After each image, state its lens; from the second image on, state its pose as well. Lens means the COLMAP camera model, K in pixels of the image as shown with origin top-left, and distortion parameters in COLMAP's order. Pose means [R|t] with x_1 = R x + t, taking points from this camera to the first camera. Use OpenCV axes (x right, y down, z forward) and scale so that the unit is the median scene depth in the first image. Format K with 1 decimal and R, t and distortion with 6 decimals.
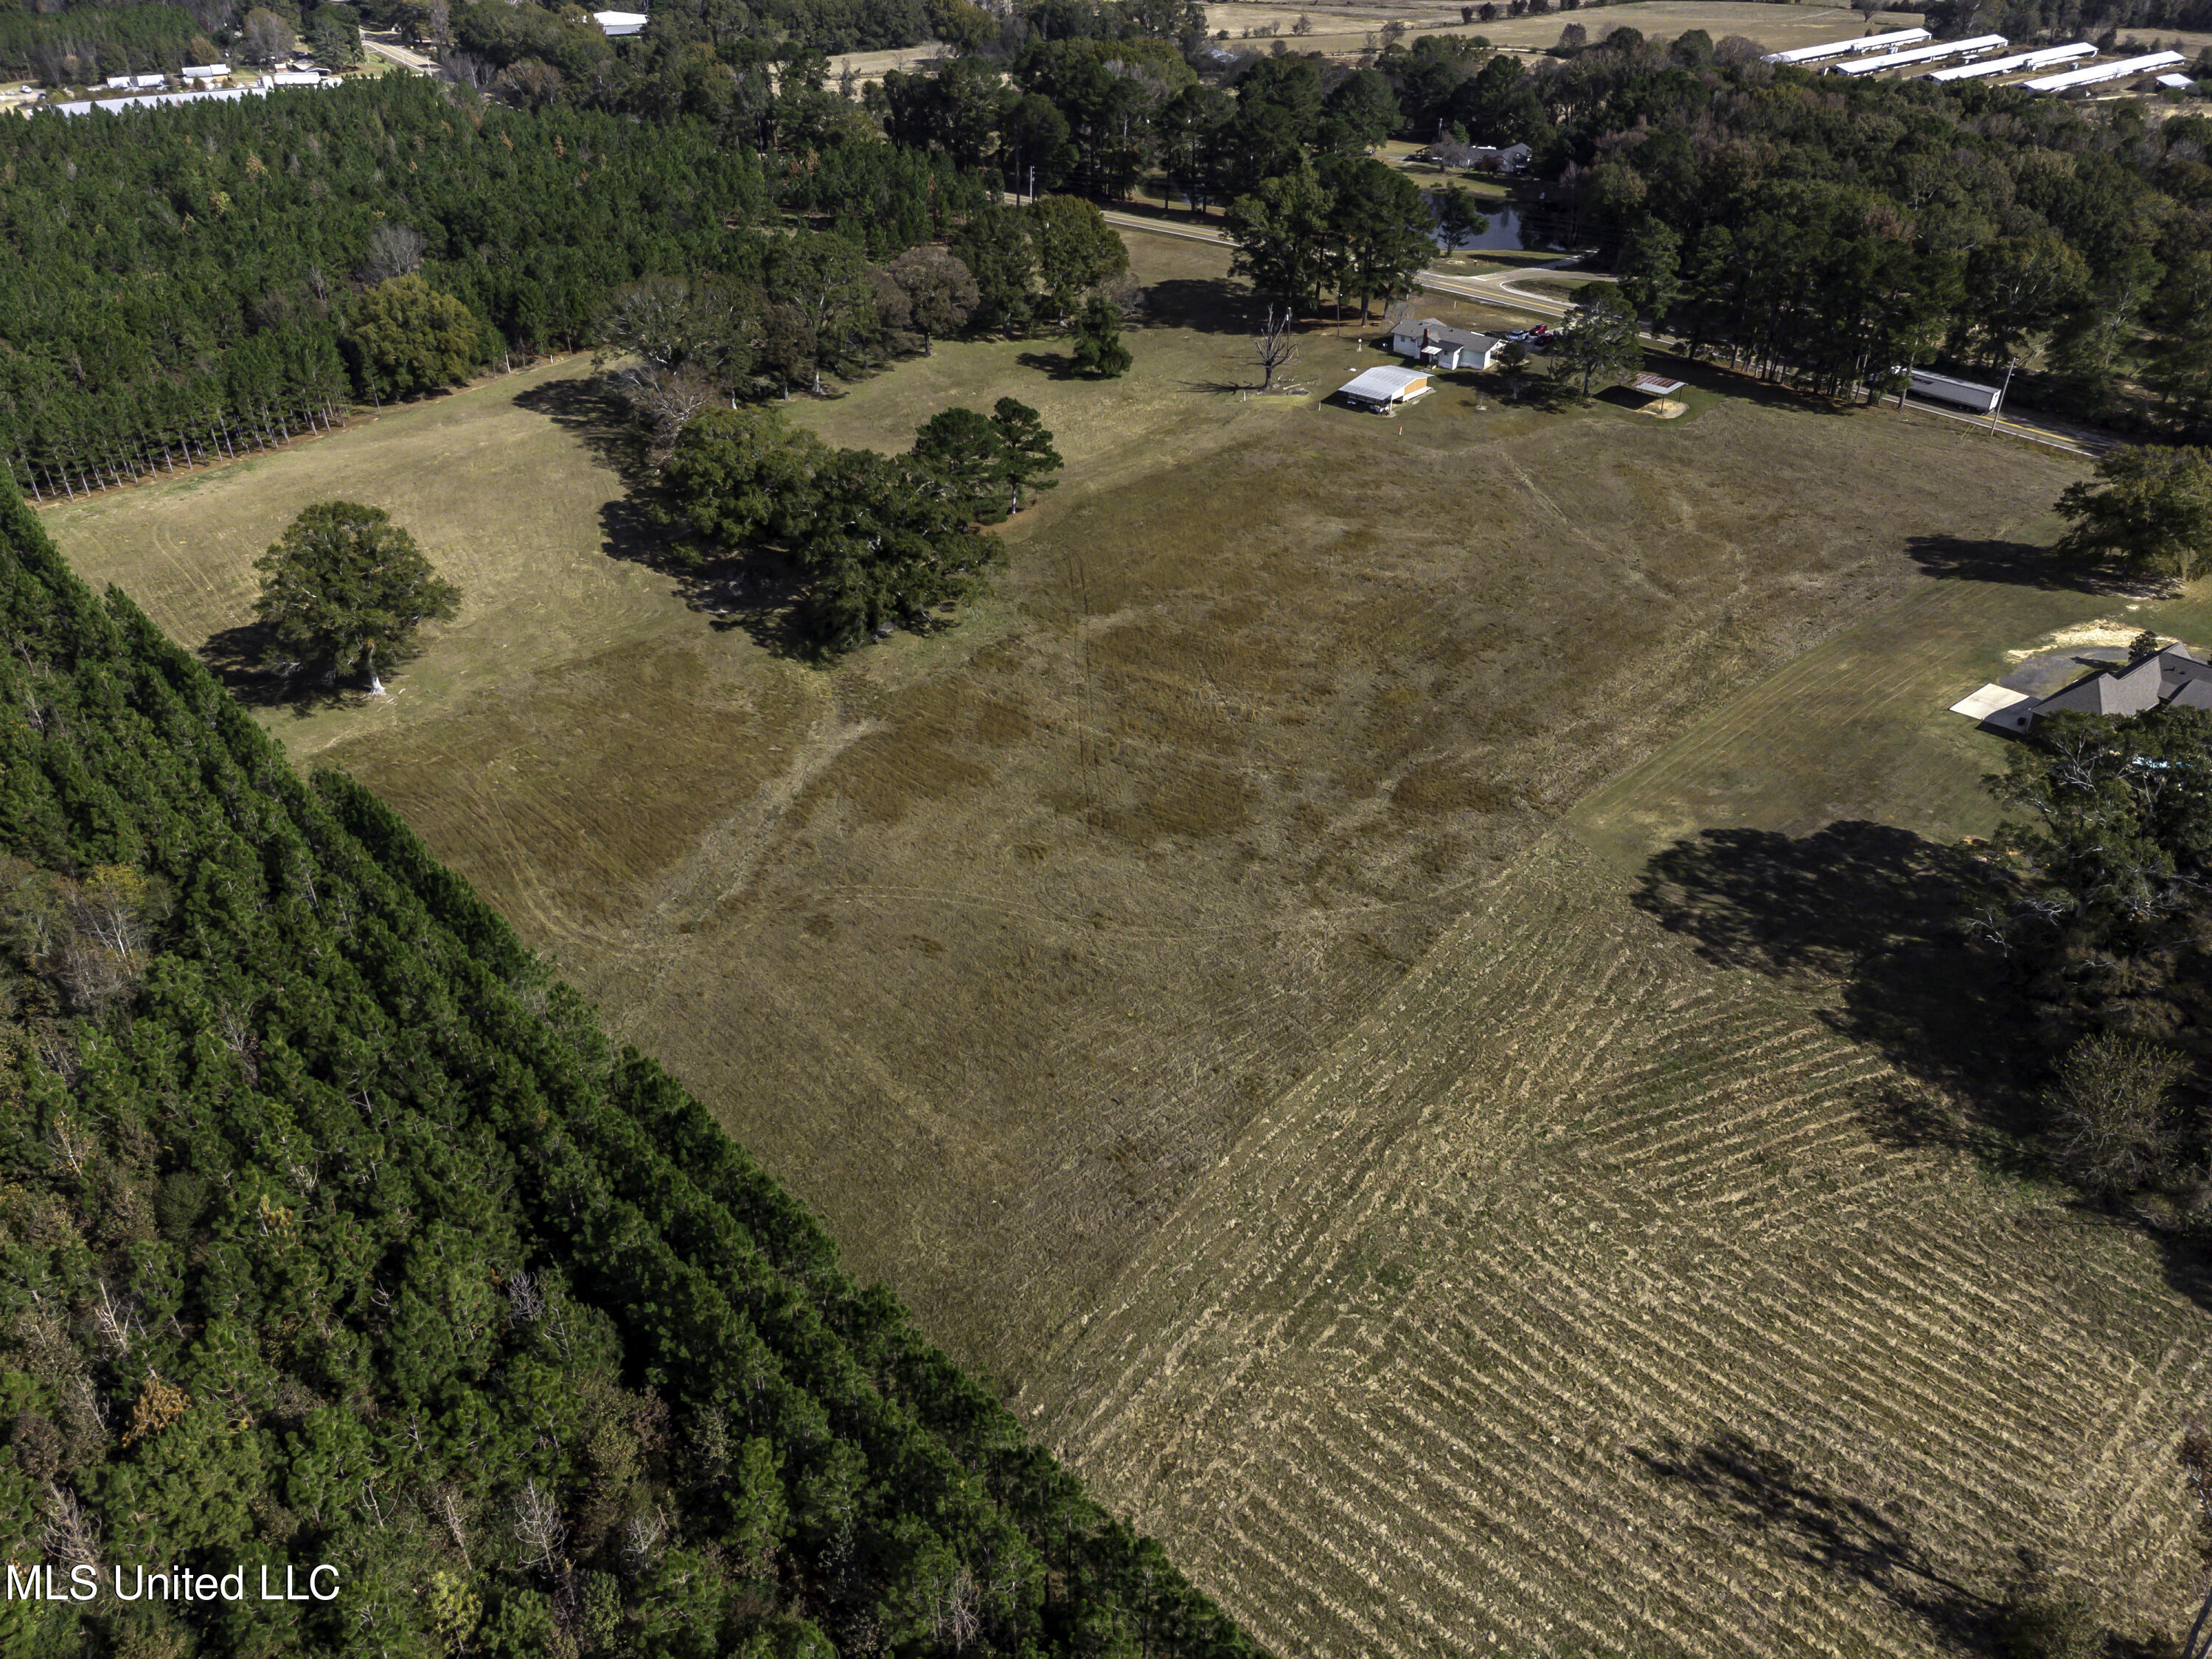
lens RADIAL K [[1663.2, 0, 1109.5], [0, 1663.2, 829.6], [0, 0, 1]] dist [-0.003506, 0.032510]
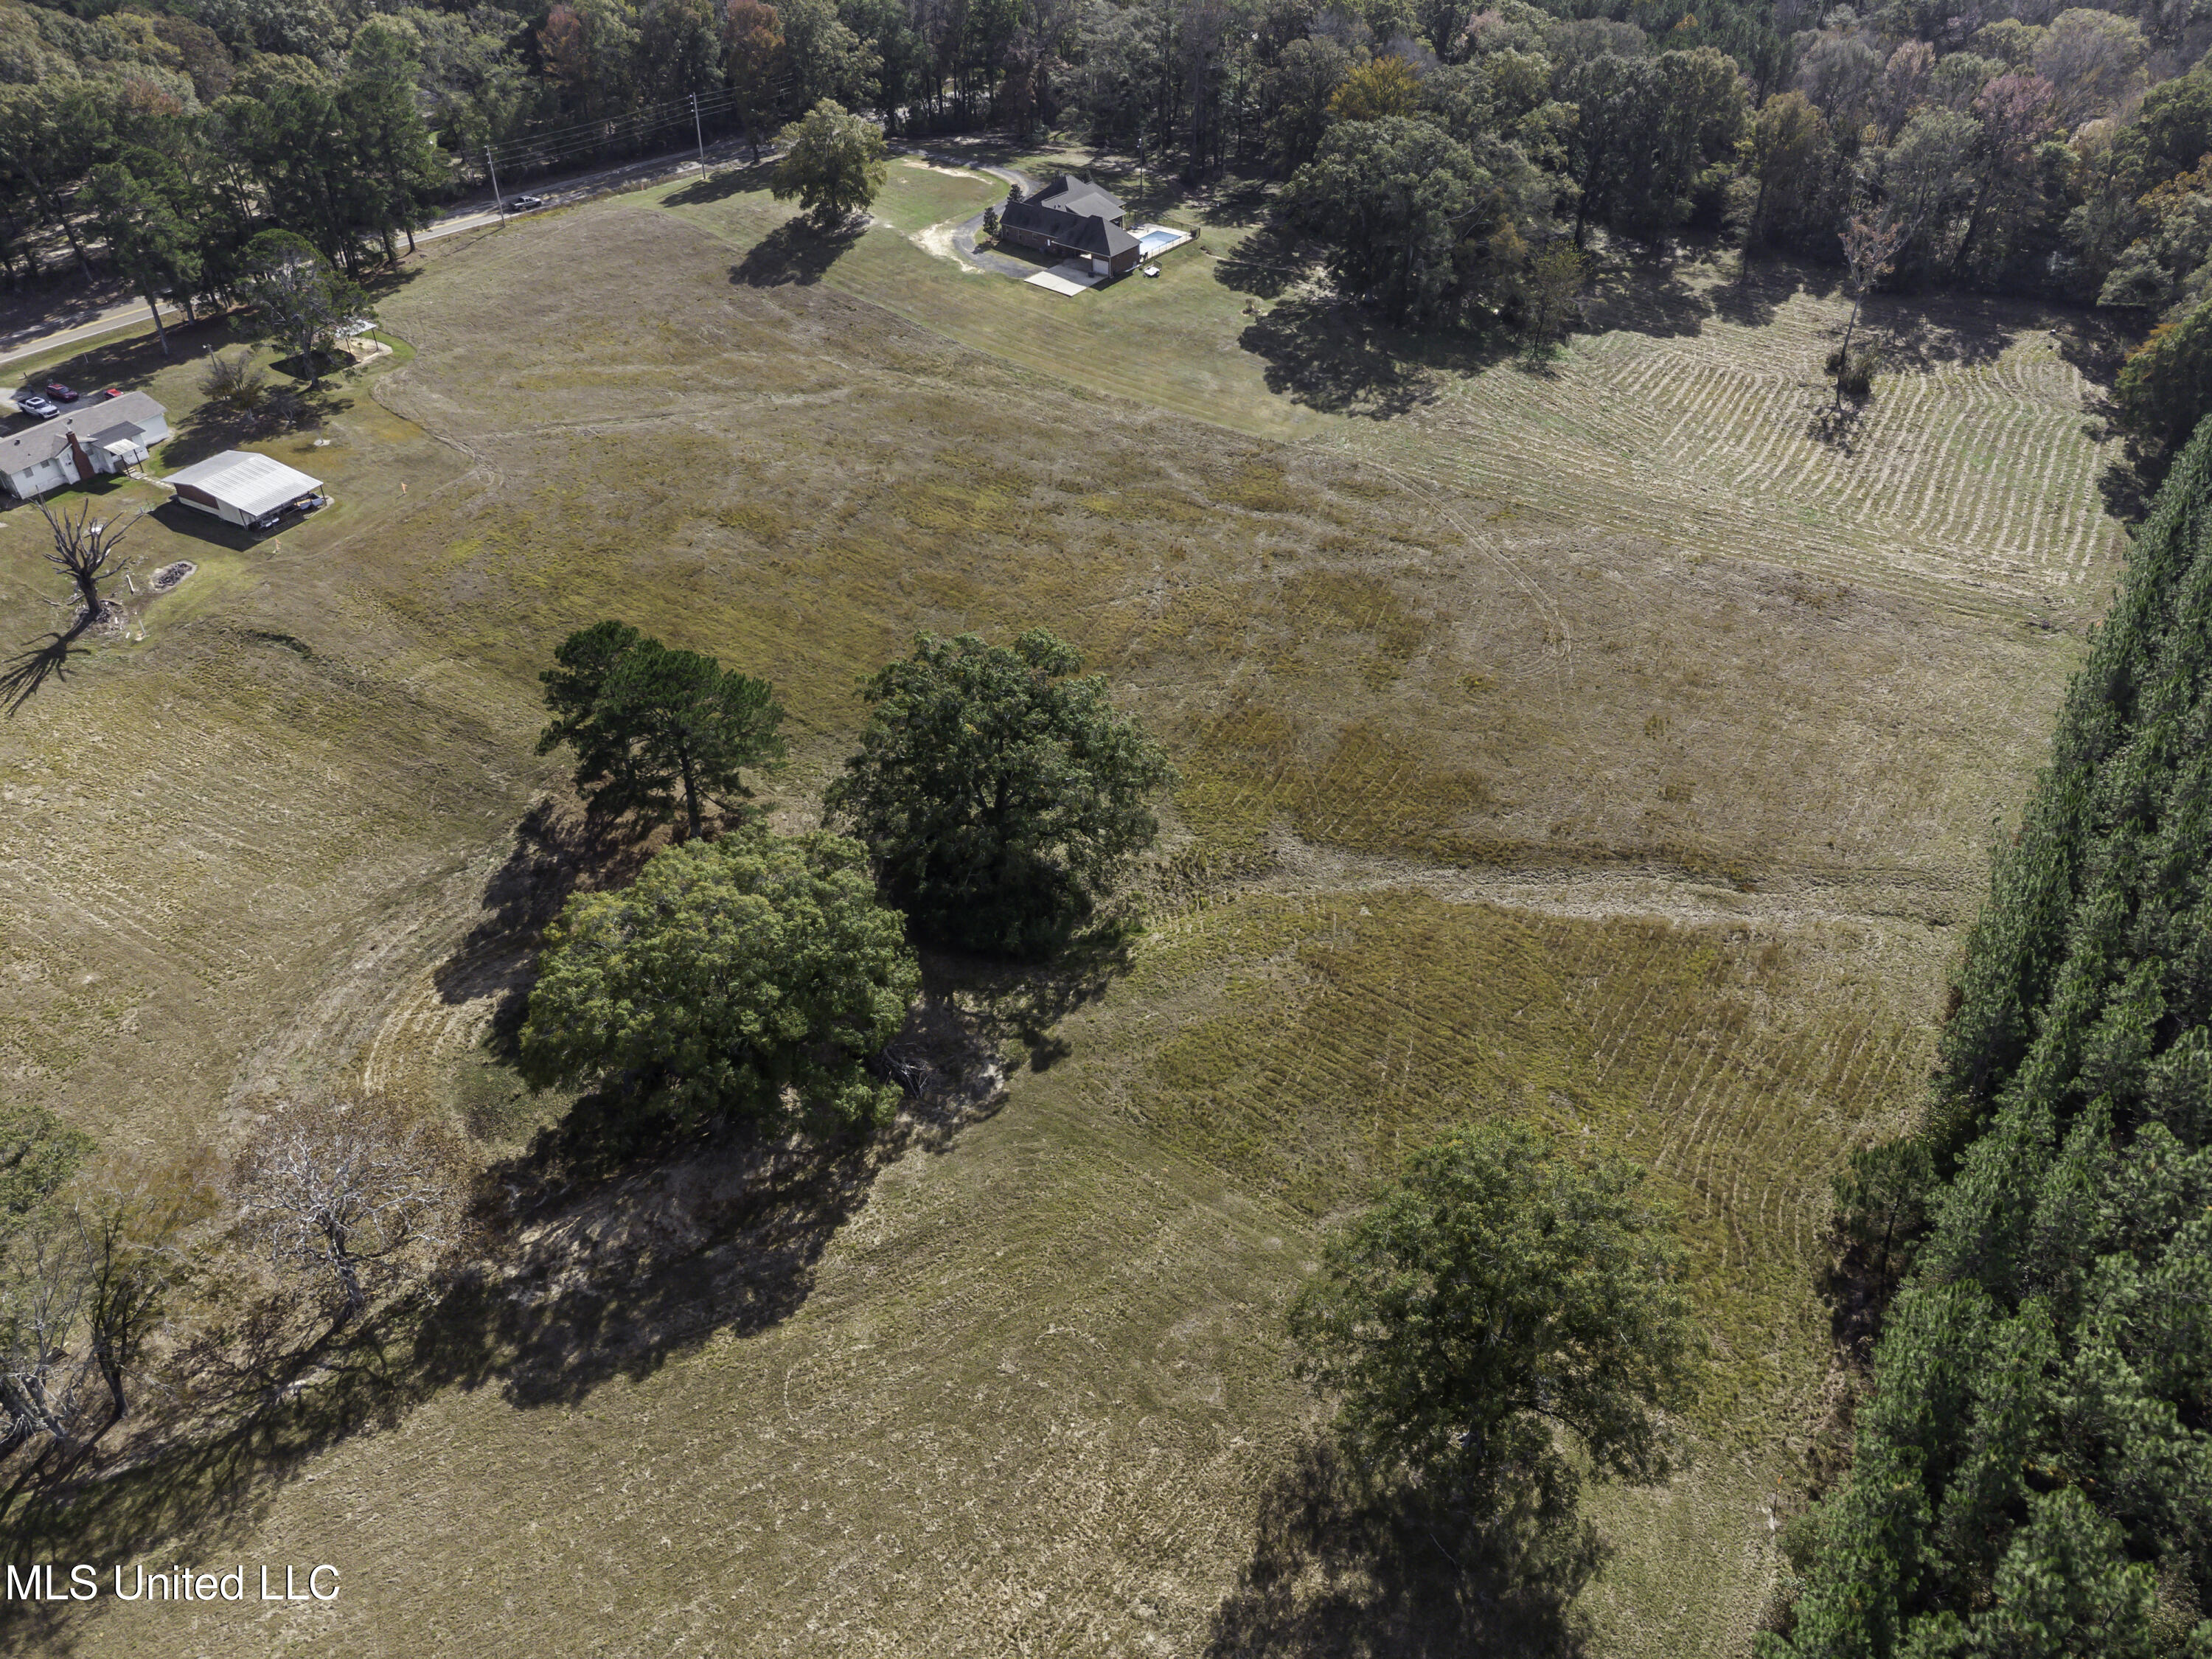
lens RADIAL K [[1663.2, 0, 1106.8], [0, 1663.2, 817.1], [0, 0, 1]] dist [-0.003506, 0.032510]
pose [[-0.222803, -0.589723, 0.776264, -0.720043], [0.524098, 0.598958, 0.605451, -0.578065], [-0.821997, 0.541735, 0.175623, 0.937463]]
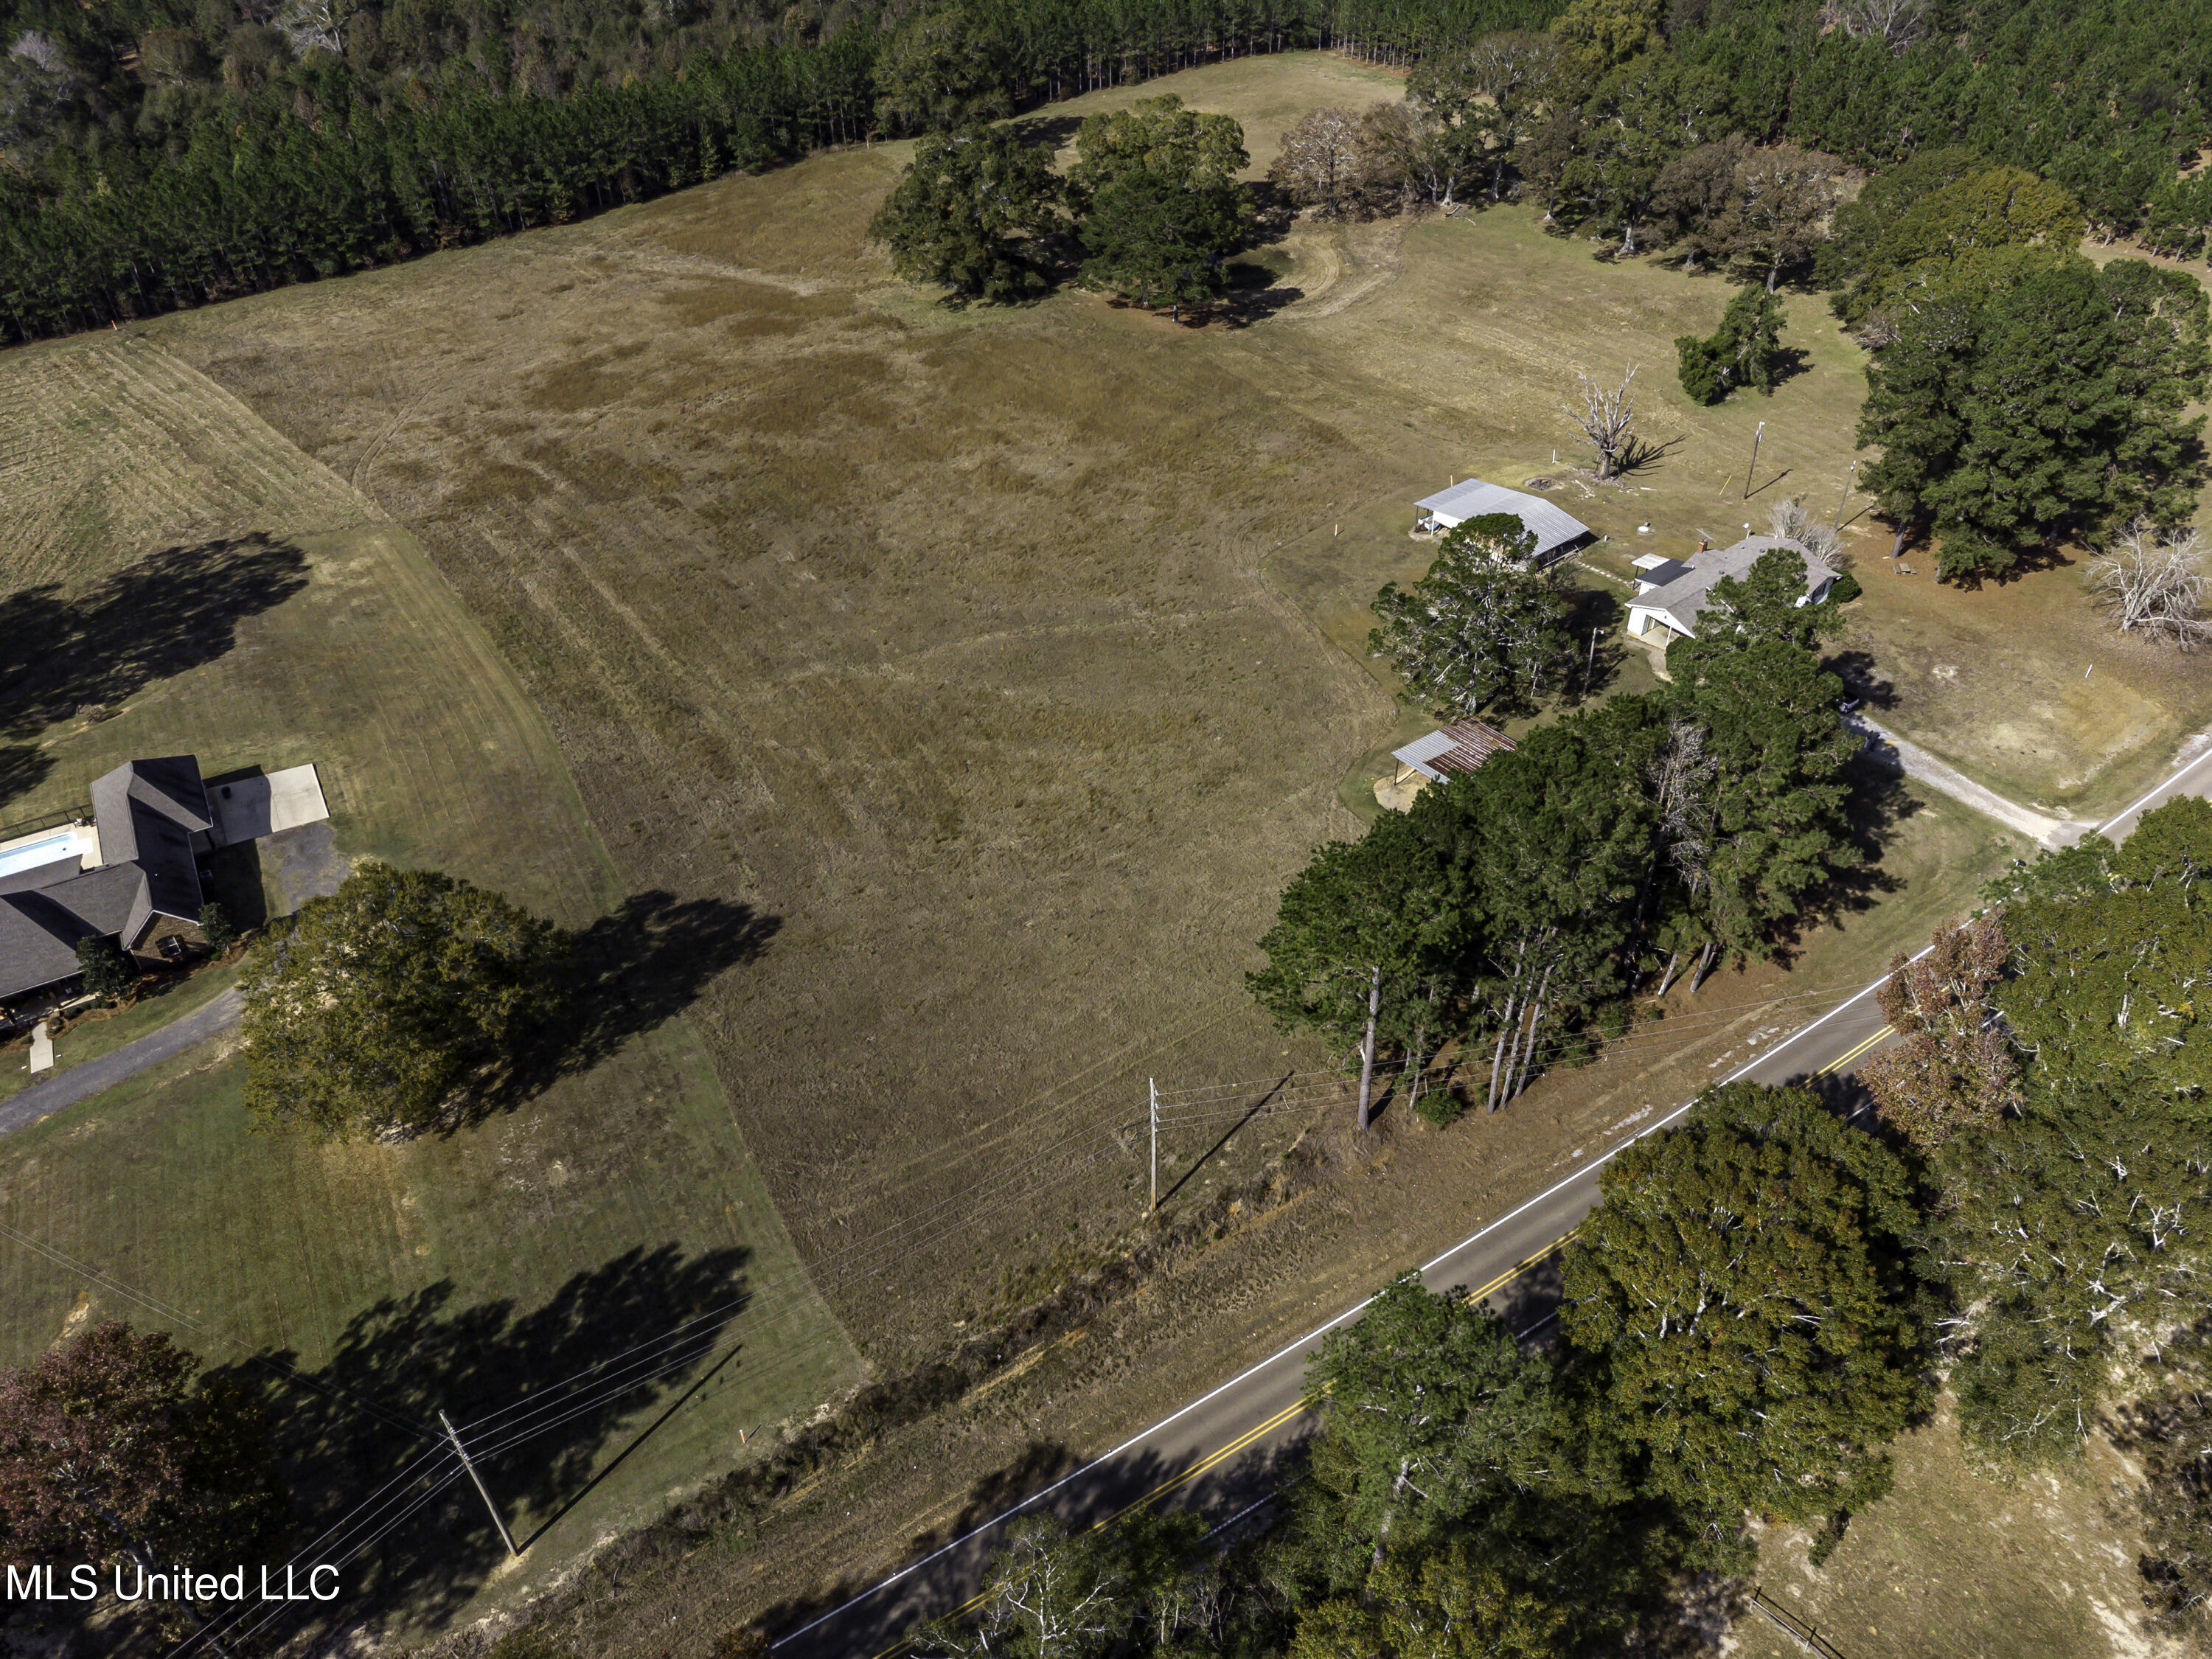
lens RADIAL K [[1663.2, 0, 1104.1], [0, 1663.2, 822.8], [0, 0, 1]] dist [-0.003506, 0.032510]
pose [[-0.164064, 0.627386, -0.761229, 1.022962], [-0.513211, 0.604738, 0.609020, -0.700671], [0.842435, 0.490590, 0.222766, 1.115575]]
